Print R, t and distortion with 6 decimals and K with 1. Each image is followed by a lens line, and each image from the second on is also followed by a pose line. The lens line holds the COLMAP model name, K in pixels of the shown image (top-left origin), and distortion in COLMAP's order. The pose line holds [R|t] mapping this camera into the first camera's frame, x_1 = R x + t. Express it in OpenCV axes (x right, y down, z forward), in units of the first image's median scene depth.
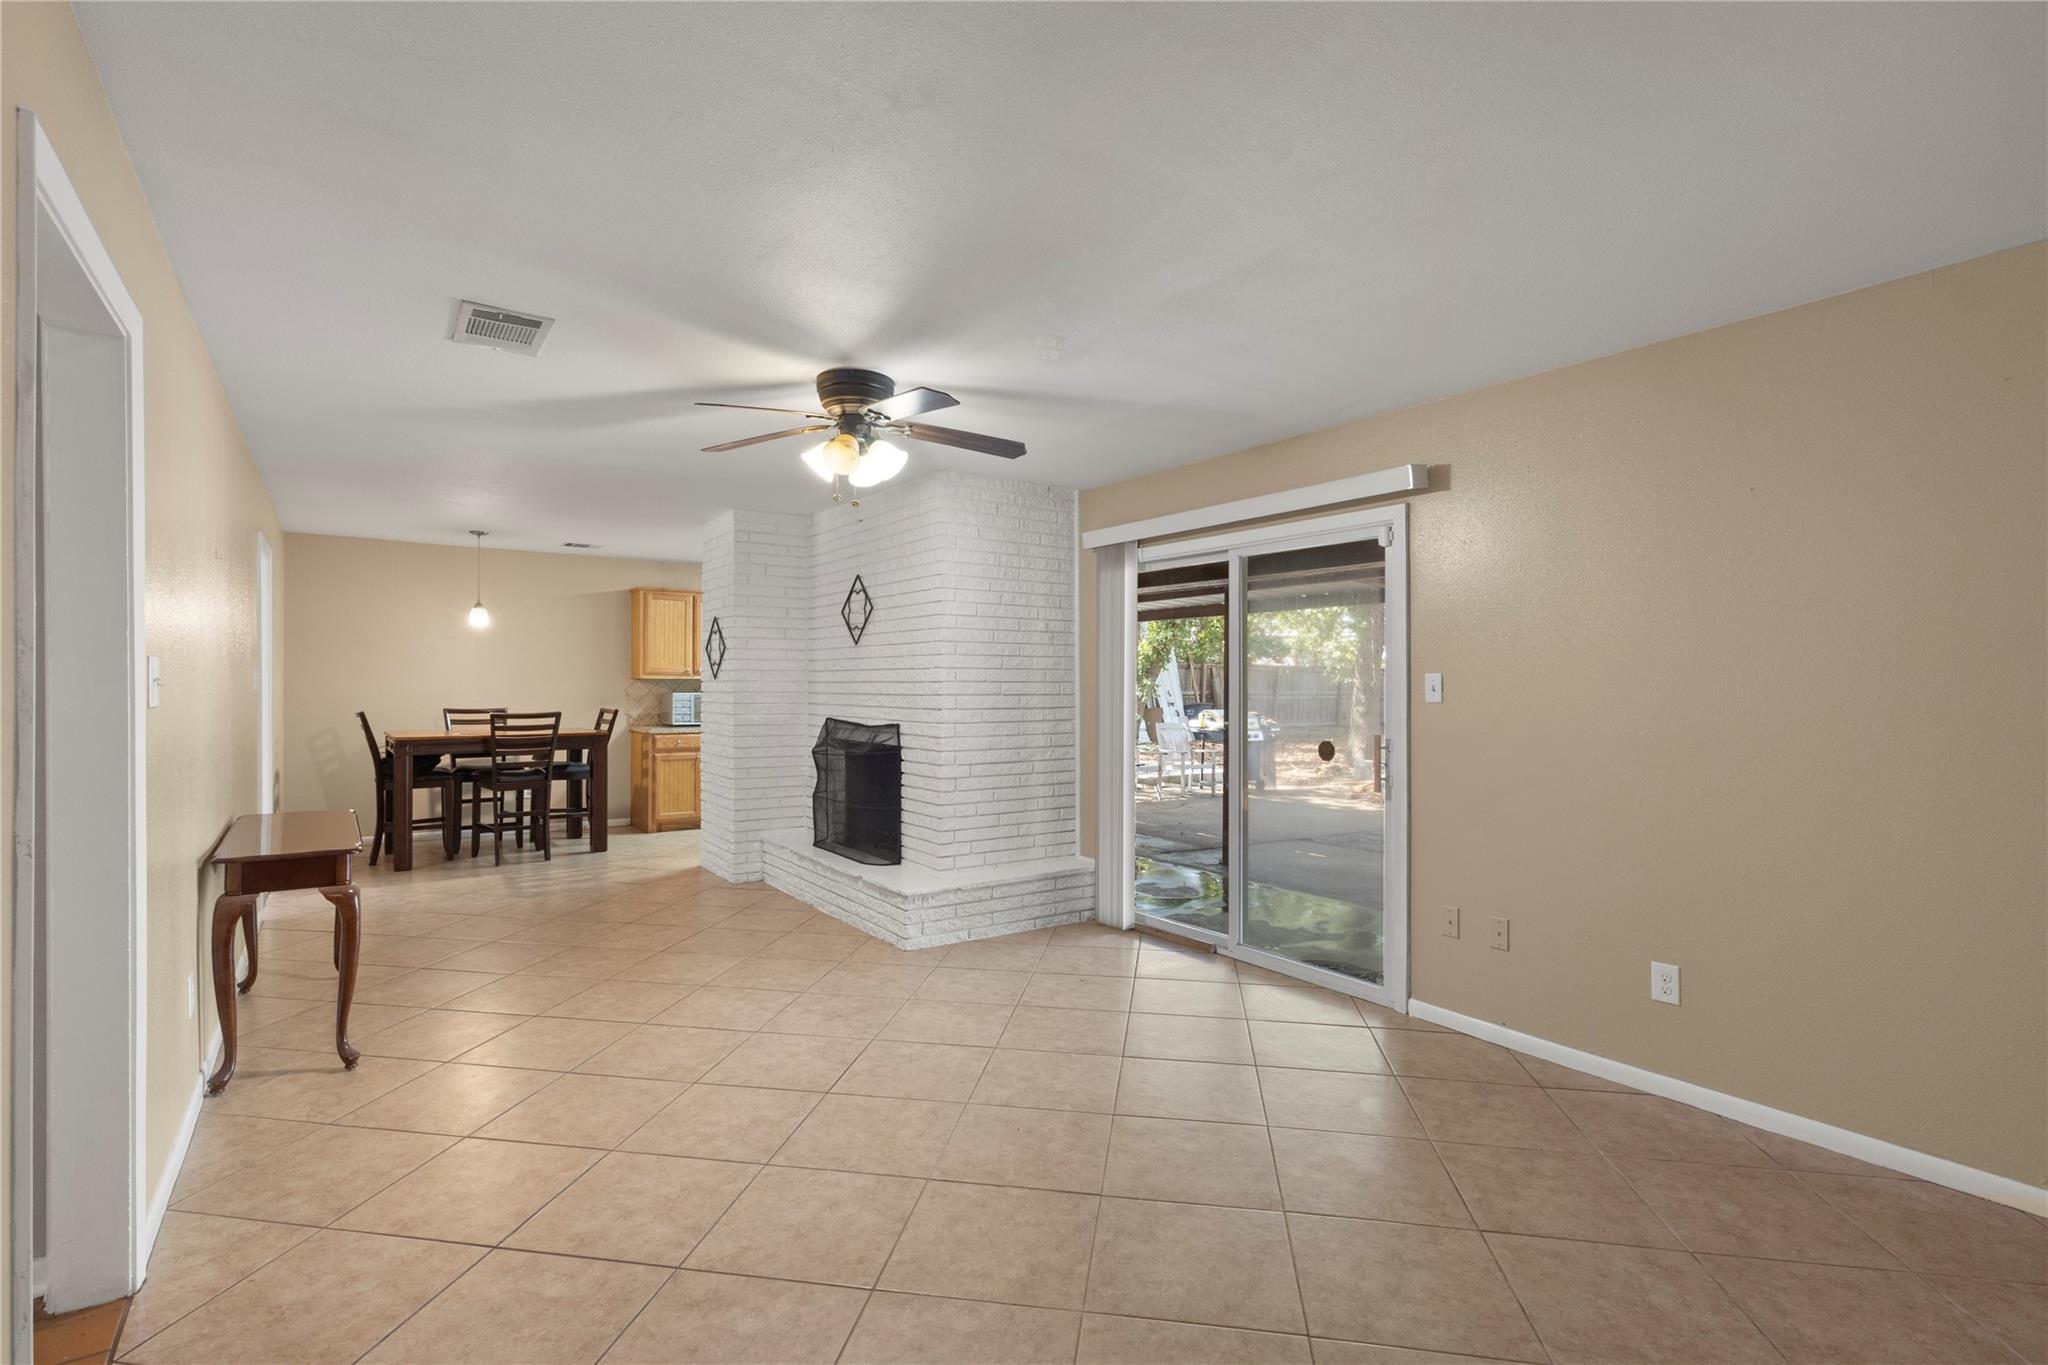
lens RADIAL K [[958.0, 0, 1023.1], [0, 958.0, 683.4], [0, 0, 1]] dist [-0.000242, -0.000283]
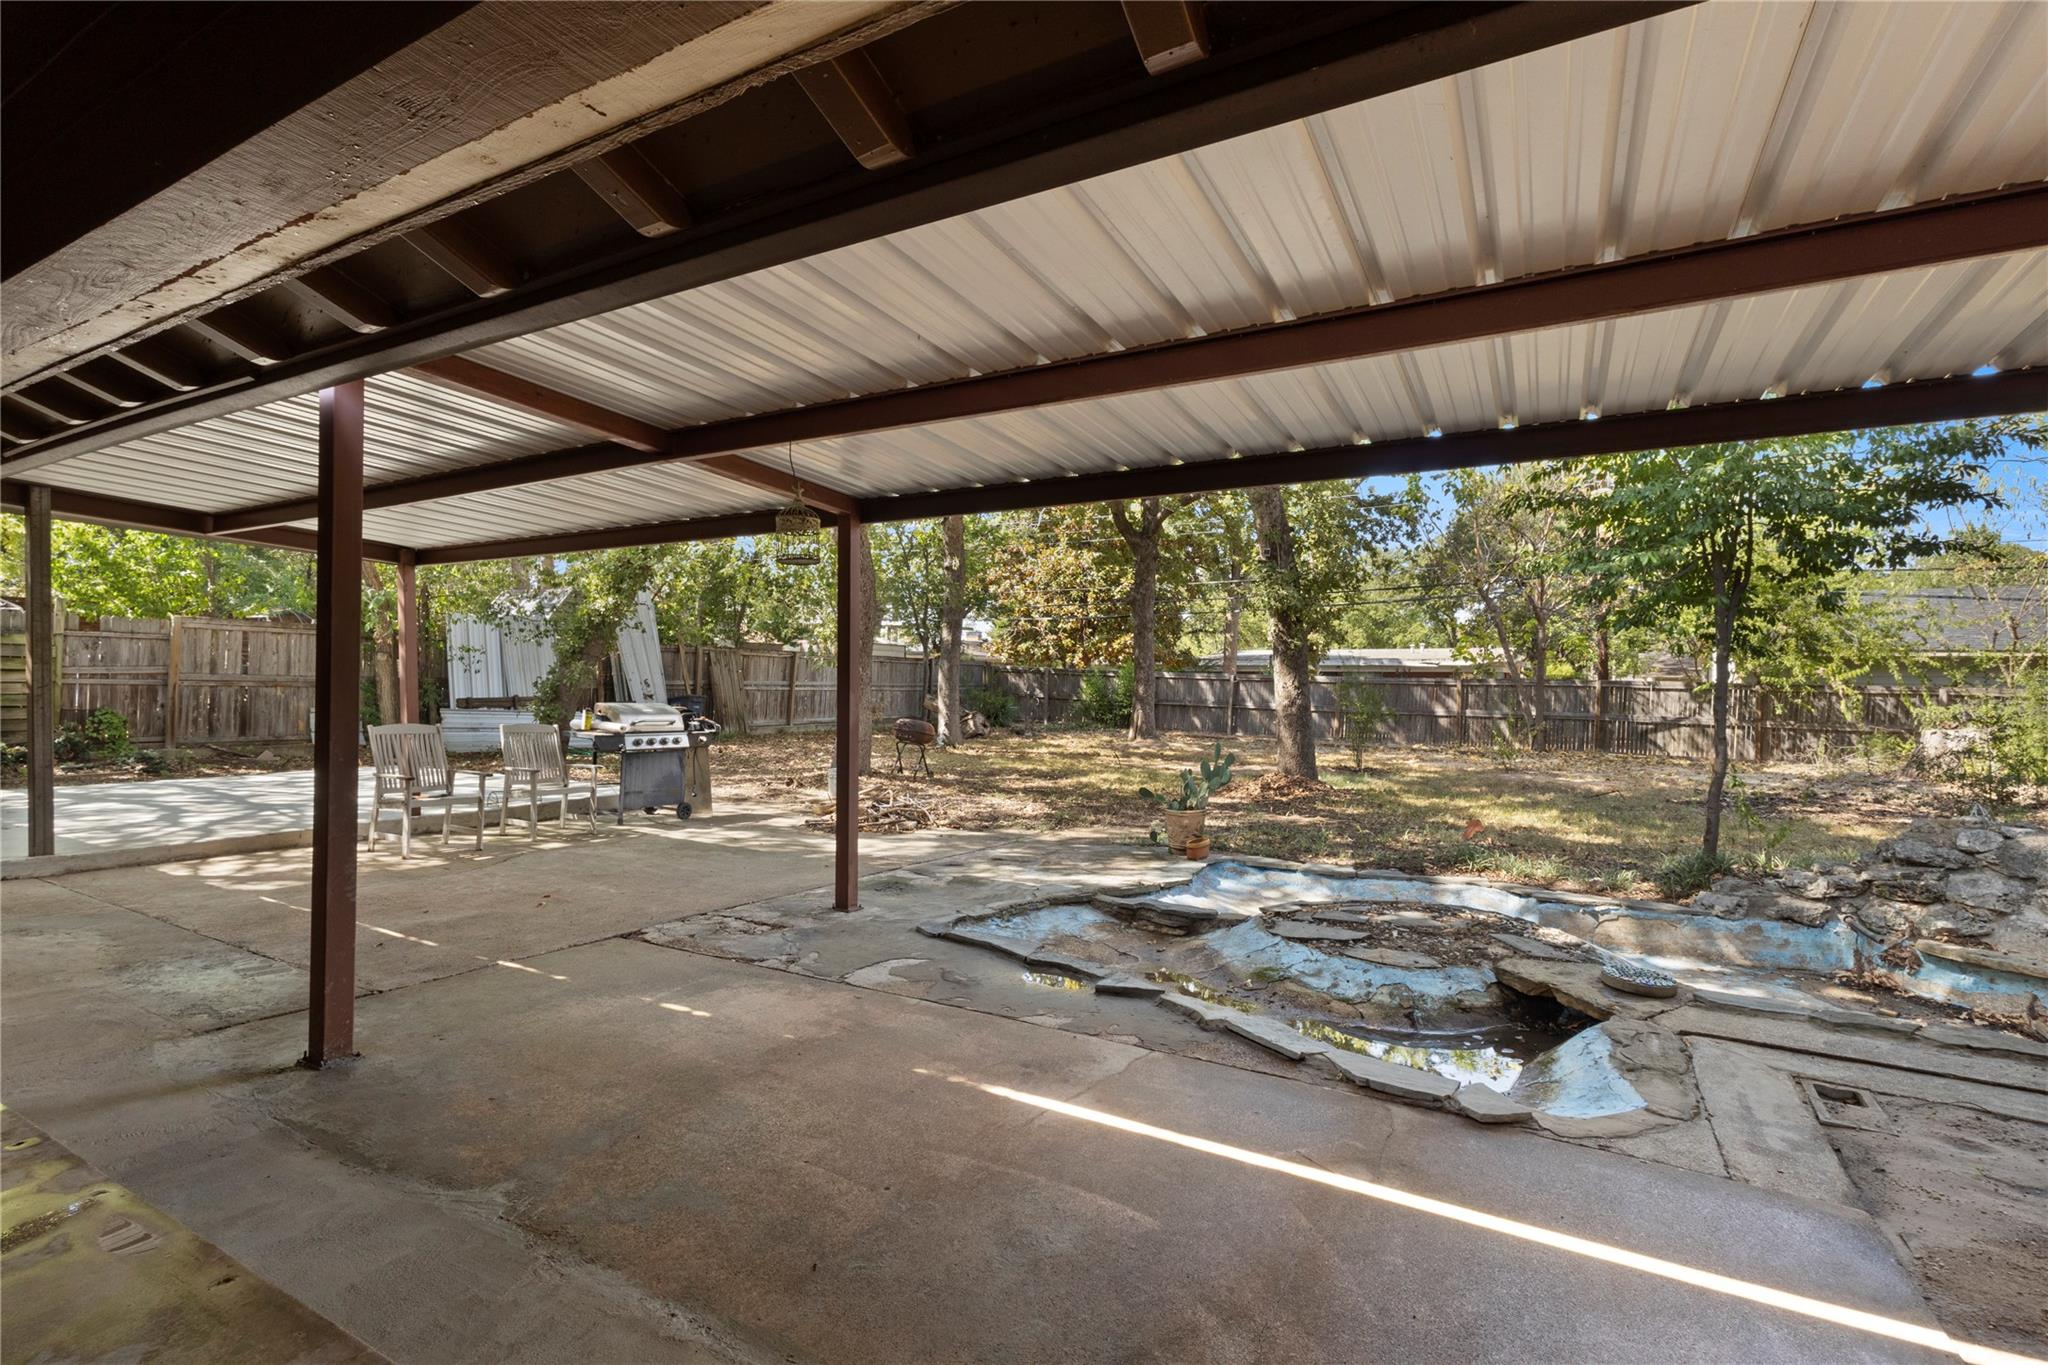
lens RADIAL K [[958.0, 0, 1027.1], [0, 958.0, 682.8], [0, 0, 1]] dist [-0.000242, -0.000283]
pose [[0.908439, 0.001329, 0.418016, 0.107758], [-0.003631, 0.999982, 0.004712, 0.005315], [-0.418002, -0.005799, 0.908428, 0.155182]]
